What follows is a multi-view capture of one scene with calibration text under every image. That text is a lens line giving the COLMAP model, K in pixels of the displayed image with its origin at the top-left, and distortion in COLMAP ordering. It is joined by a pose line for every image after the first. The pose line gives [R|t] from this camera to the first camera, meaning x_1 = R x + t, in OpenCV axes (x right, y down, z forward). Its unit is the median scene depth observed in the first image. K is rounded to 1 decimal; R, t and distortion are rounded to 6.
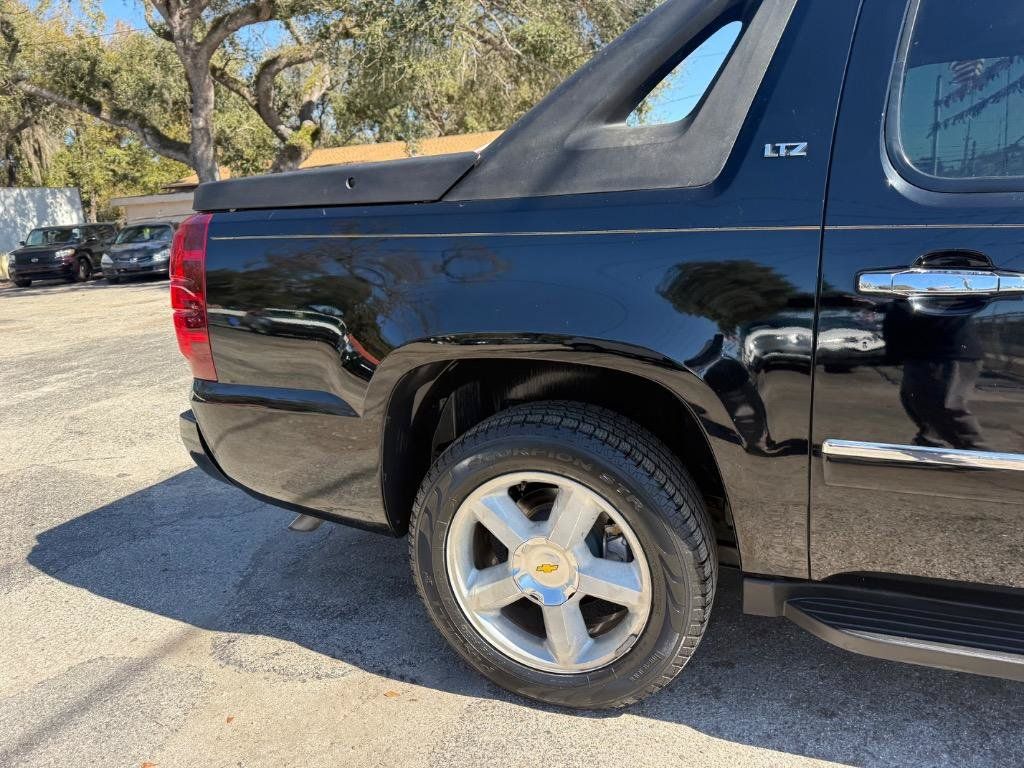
lens RADIAL K [[695.2, 0, 507.2], [0, 695.2, 391.1], [0, 0, 1]] dist [0.031779, -0.033683]
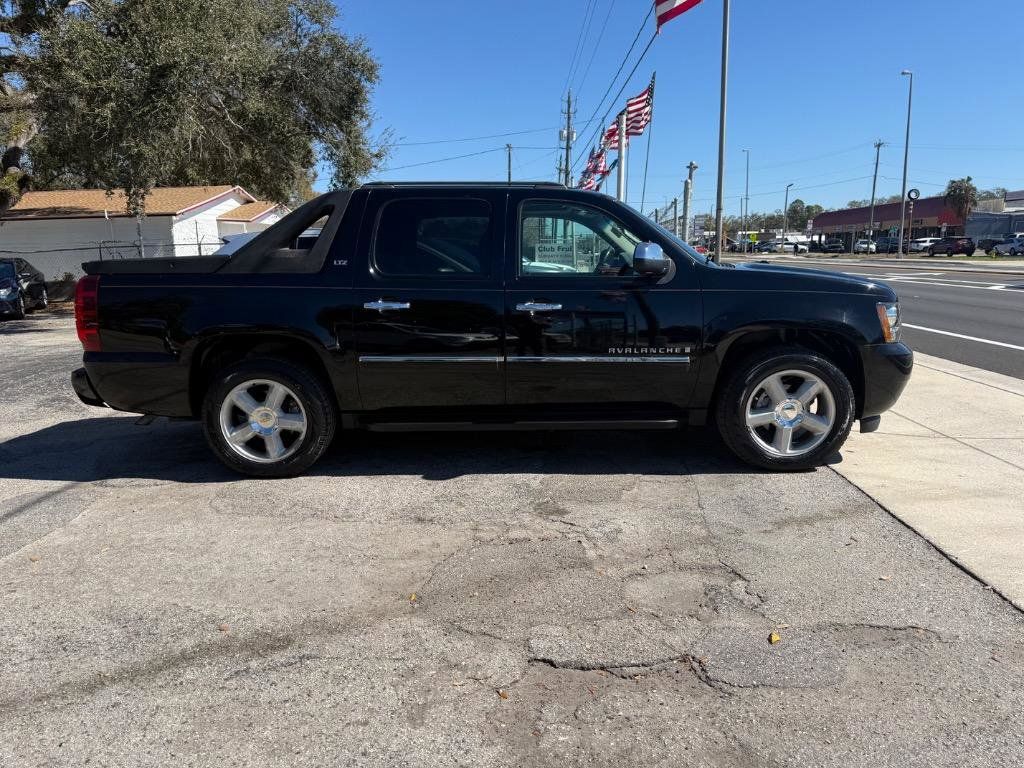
lens RADIAL K [[695.2, 0, 518.3], [0, 695.2, 381.7], [0, 0, 1]] dist [0.031779, -0.033683]
pose [[0.926337, -0.029334, 0.375551, -0.032427], [0.061542, 0.995354, -0.074054, 0.319148], [-0.371634, 0.091711, 0.923838, -1.450053]]
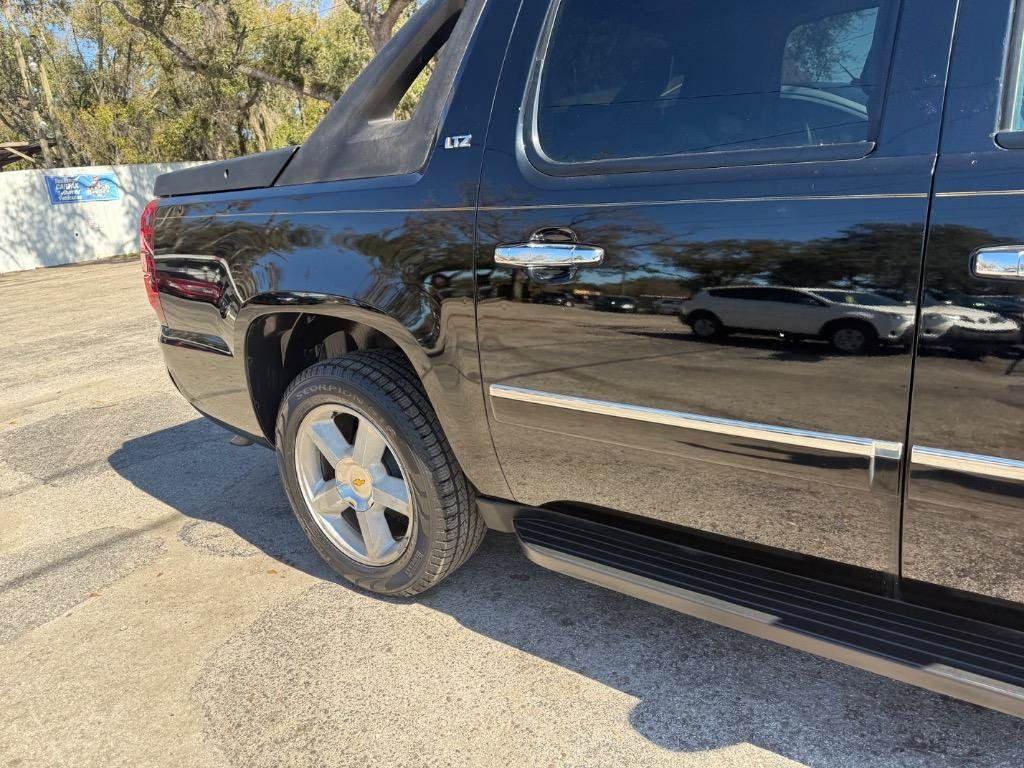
lens RADIAL K [[695.2, 0, 515.9], [0, 695.2, 385.8], [0, 0, 1]] dist [0.031779, -0.033683]
pose [[0.962926, 0.041267, -0.266592, 0.583396], [-0.025369, 0.997703, 0.062807, -0.003261], [0.268572, -0.053715, 0.961761, -0.104332]]
